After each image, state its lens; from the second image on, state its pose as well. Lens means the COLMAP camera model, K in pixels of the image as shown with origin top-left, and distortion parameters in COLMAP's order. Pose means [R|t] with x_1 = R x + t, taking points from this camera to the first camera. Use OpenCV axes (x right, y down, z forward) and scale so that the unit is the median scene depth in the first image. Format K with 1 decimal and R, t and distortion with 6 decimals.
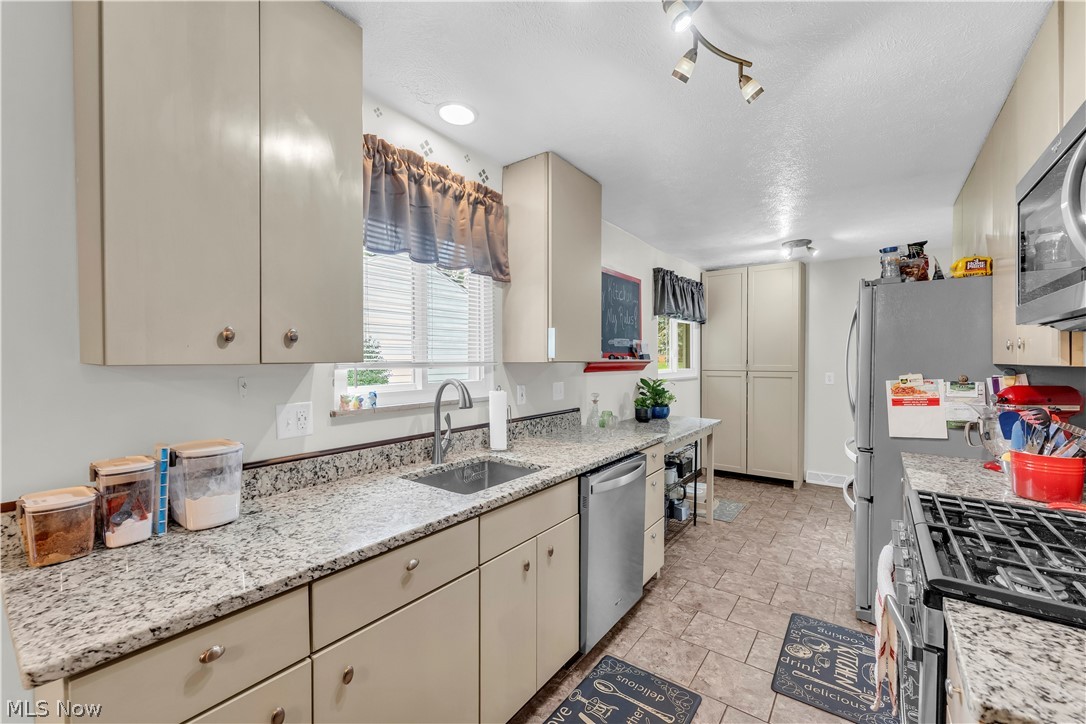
lens RADIAL K [[448.9, 0, 537.3], [0, 448.9, 367.0], [0, 0, 1]] dist [-0.005192, -0.000623]
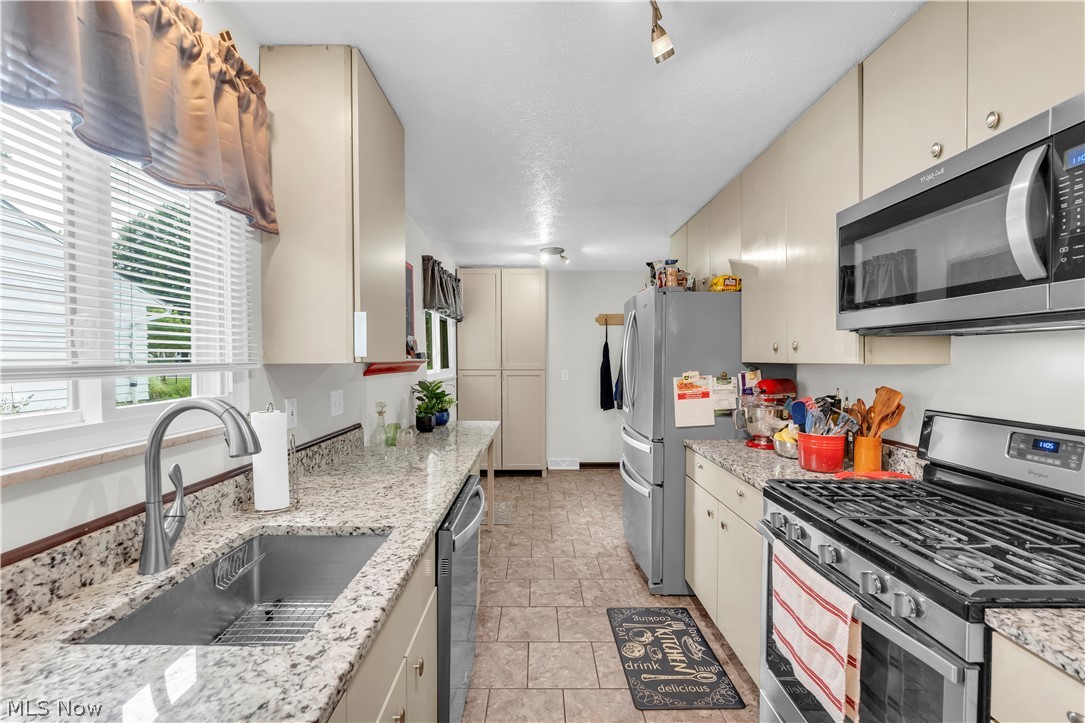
lens RADIAL K [[439.6, 0, 542.1], [0, 439.6, 367.3], [0, 0, 1]] dist [-0.003257, -0.000715]
pose [[0.793444, -0.011942, 0.608526, -0.153851], [0.009791, 0.999929, 0.006856, -0.006178], [-0.608565, 0.000518, 0.793504, 0.315822]]
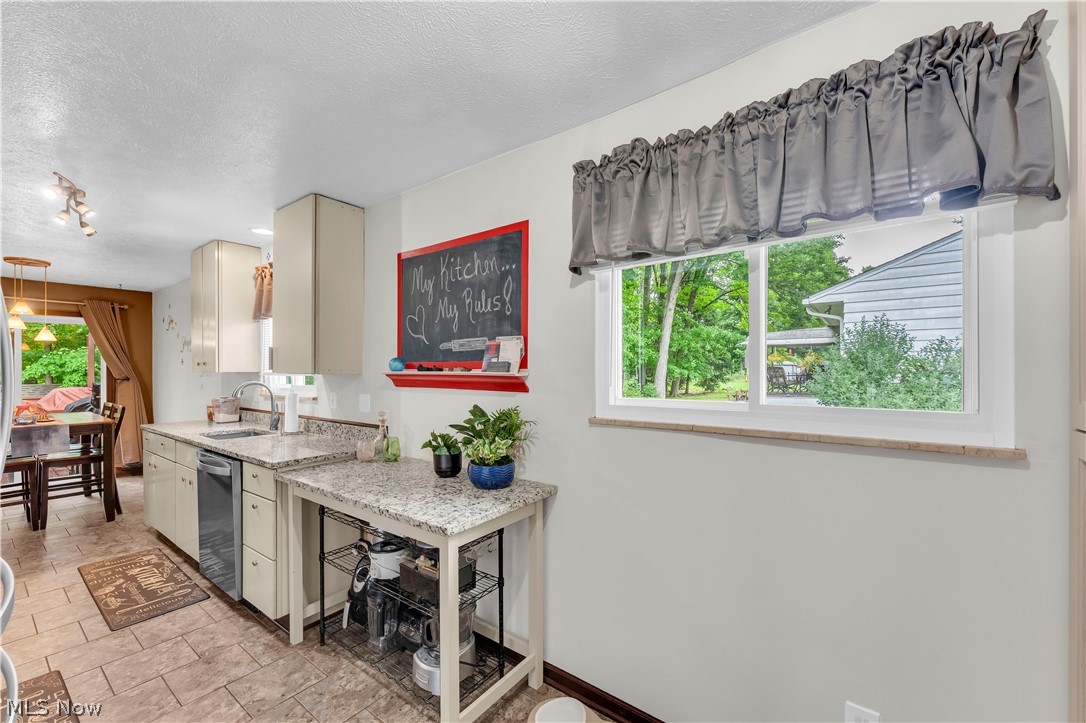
lens RADIAL K [[441.1, 0, 537.3], [0, 441.1, 369.5], [0, 0, 1]] dist [-0.000998, -0.000340]
pose [[-0.006401, -0.000240, -0.999979, 1.319302], [-0.016784, 0.999859, -0.000132, -0.034424], [0.999839, 0.016783, -0.006404, 1.794881]]
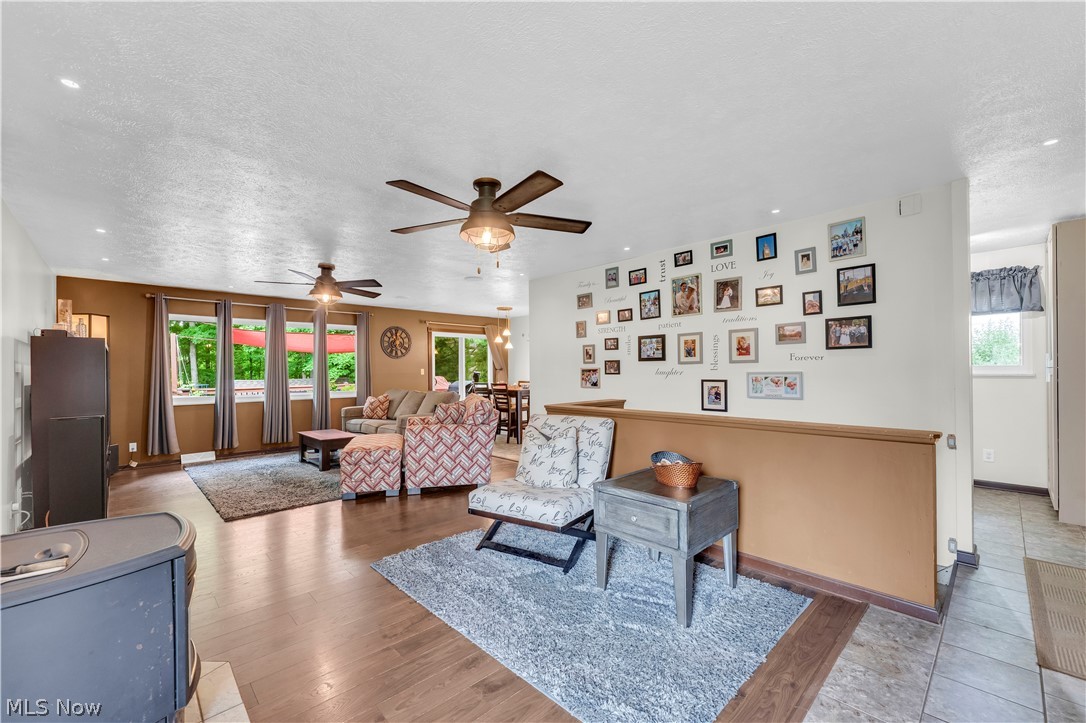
lens RADIAL K [[441.1, 0, 537.3], [0, 441.1, 369.5], [0, 0, 1]] dist [-0.000998, -0.000340]
pose [[-0.169983, 0.001870, -0.985445, 3.069305], [-0.009826, 0.999945, 0.003593, 0.040003], [0.985398, 0.010294, -0.169956, 0.533561]]
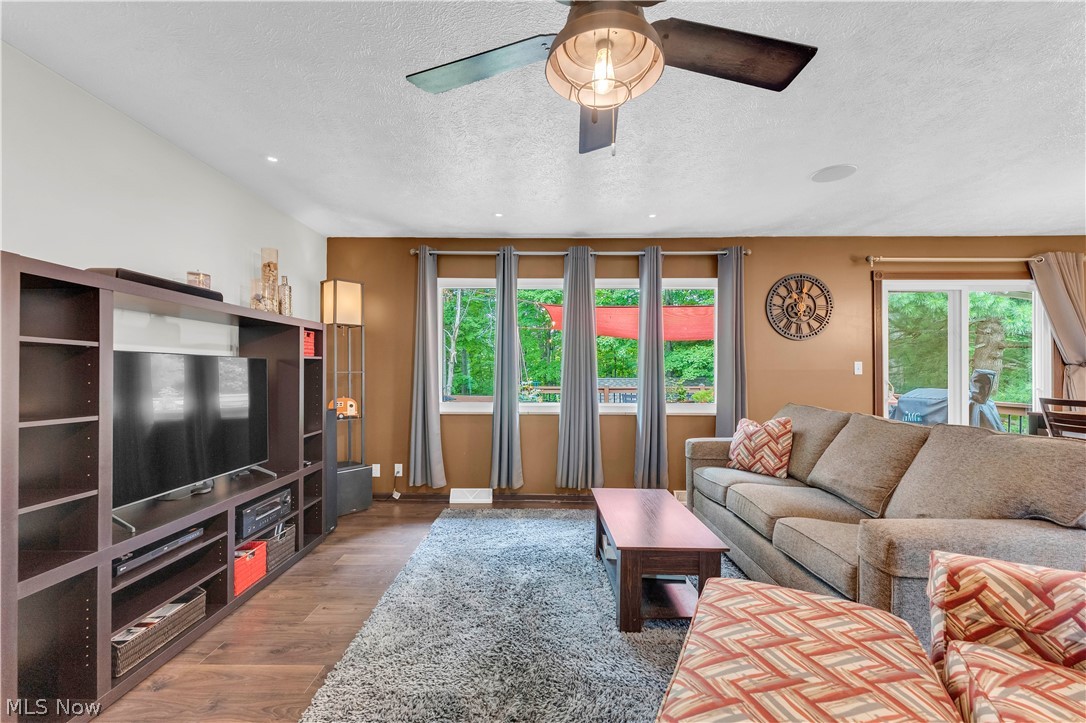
lens RADIAL K [[441.1, 0, 537.3], [0, 441.1, 369.5], [0, 0, 1]] dist [-0.000998, -0.000340]
pose [[-0.812023, -0.004455, -0.583609, 1.547012], [-0.012288, 0.999880, 0.009464, 0.088031], [0.583496, 0.014856, -0.811980, -0.415289]]
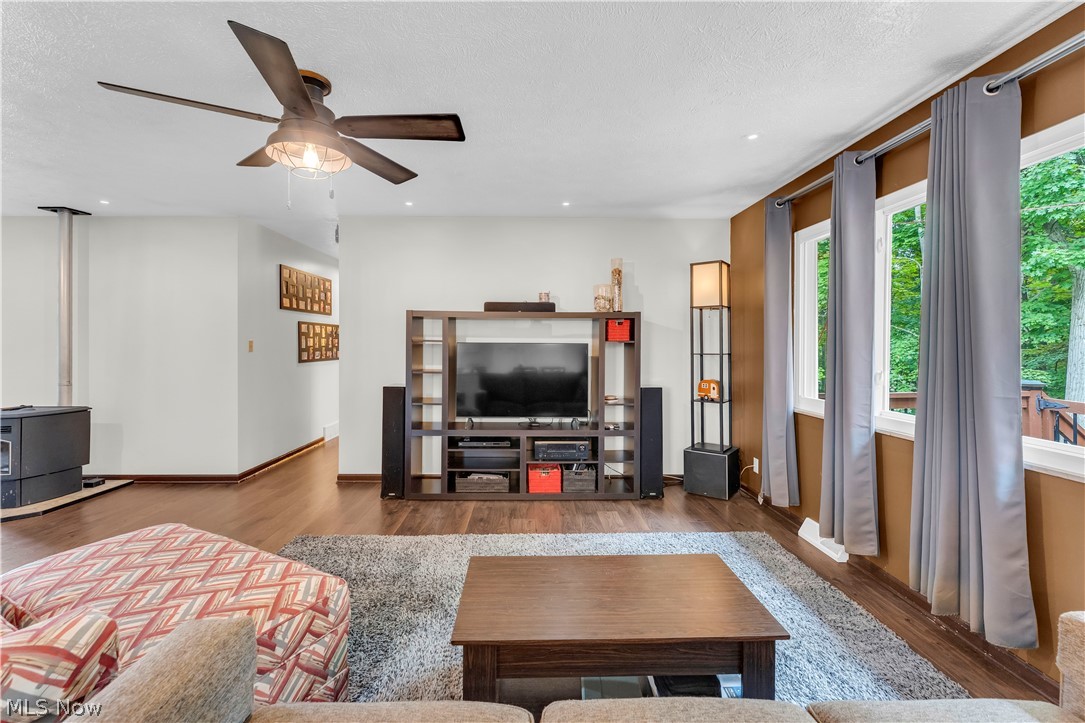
lens RADIAL K [[450.6, 0, 540.4], [0, 450.6, 345.4], [0, 0, 1]] dist [-0.000276, -0.000072]
pose [[-0.619036, -0.001730, 0.785361, 0.225211], [0.012059, 0.999859, 0.011707, 0.061558], [-0.785270, 0.016718, -0.618928, -0.631334]]
